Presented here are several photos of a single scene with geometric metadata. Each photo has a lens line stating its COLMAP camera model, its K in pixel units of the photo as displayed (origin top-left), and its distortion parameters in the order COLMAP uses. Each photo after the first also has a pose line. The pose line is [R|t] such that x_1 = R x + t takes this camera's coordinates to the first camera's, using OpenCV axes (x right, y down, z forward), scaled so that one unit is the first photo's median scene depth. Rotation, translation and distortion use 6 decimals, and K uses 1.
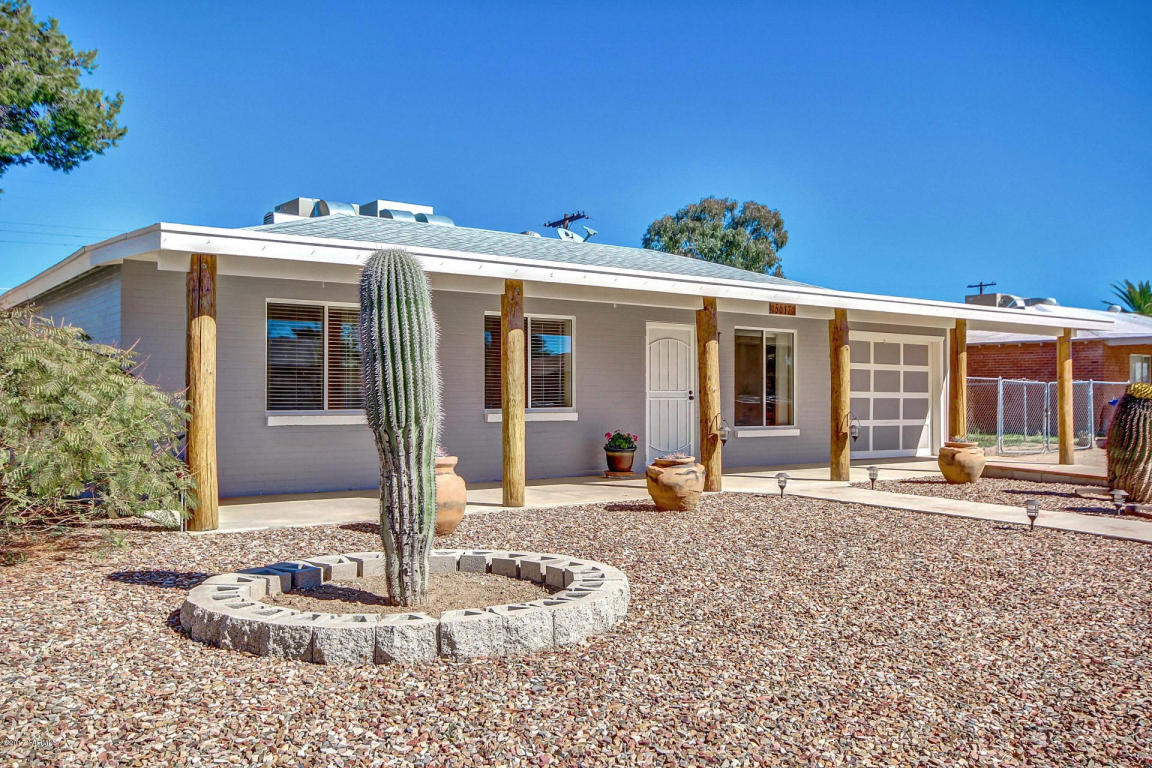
lens RADIAL K [[1028.6, 0, 575.8], [0, 1028.6, 386.7], [0, 0, 1]] dist [0.011124, 0.004453]
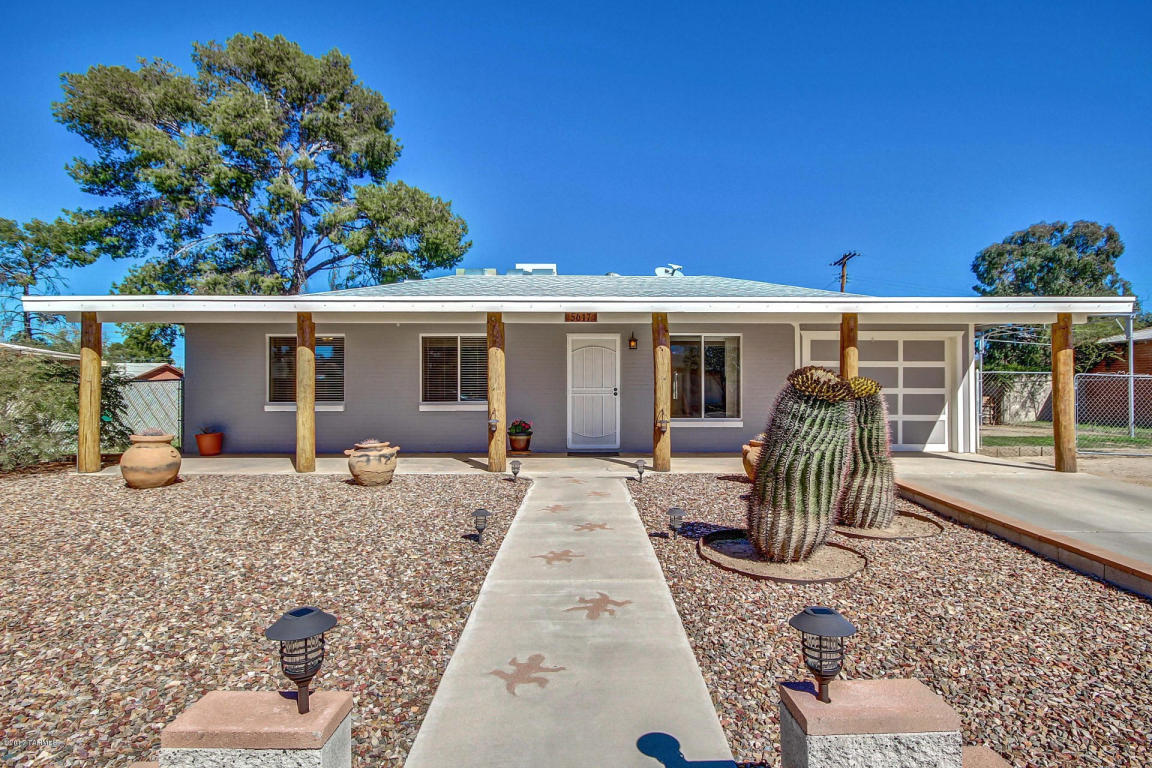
lens RADIAL K [[628.4, 0, 578.1], [0, 628.4, 386.2], [0, 0, 1]] dist [0.008469, -0.002893]
pose [[0.798587, -0.007235, -0.601836, 0.484080], [0.008099, 0.999966, -0.001274, 0.001884], [0.601825, -0.003857, 0.798619, 0.341471]]
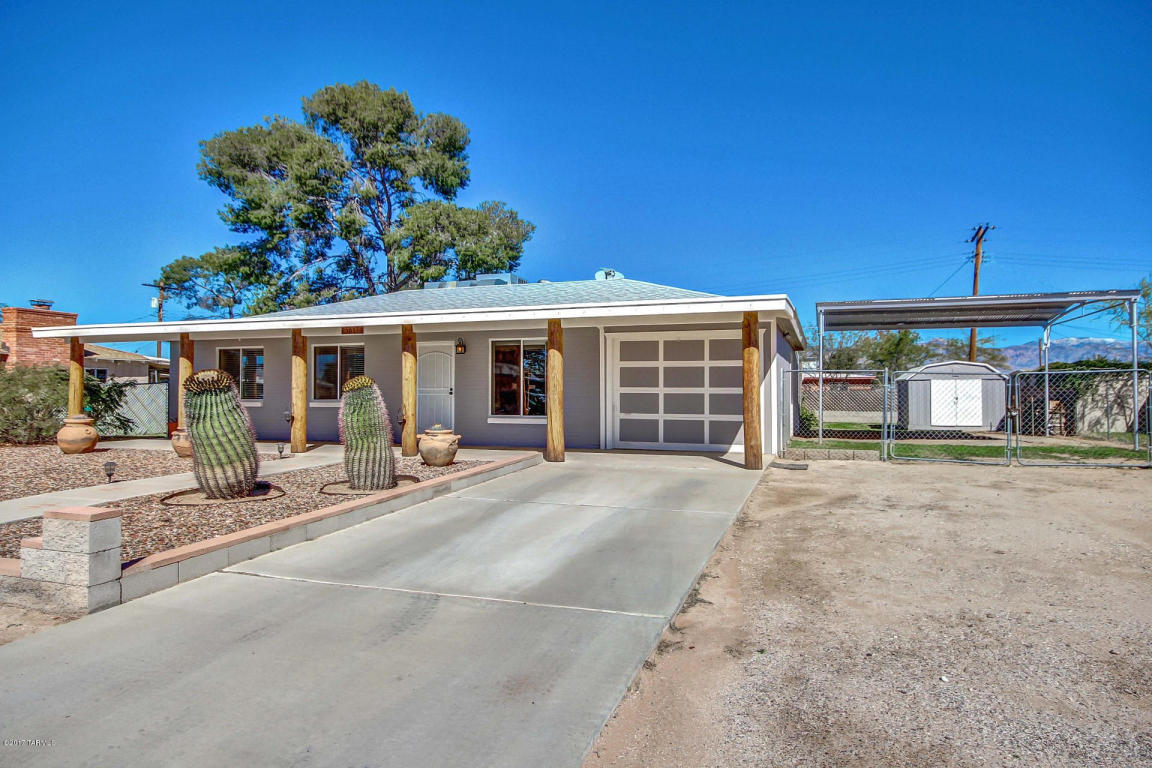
lens RADIAL K [[705.7, 0, 576.7], [0, 705.7, 383.6], [0, 0, 1]] dist [0.016923, 0.013950]
pose [[0.538227, -0.017080, -0.842627, 0.930648], [0.007379, 0.999852, -0.015554, 0.012631], [0.842767, 0.002154, 0.538273, 0.573628]]
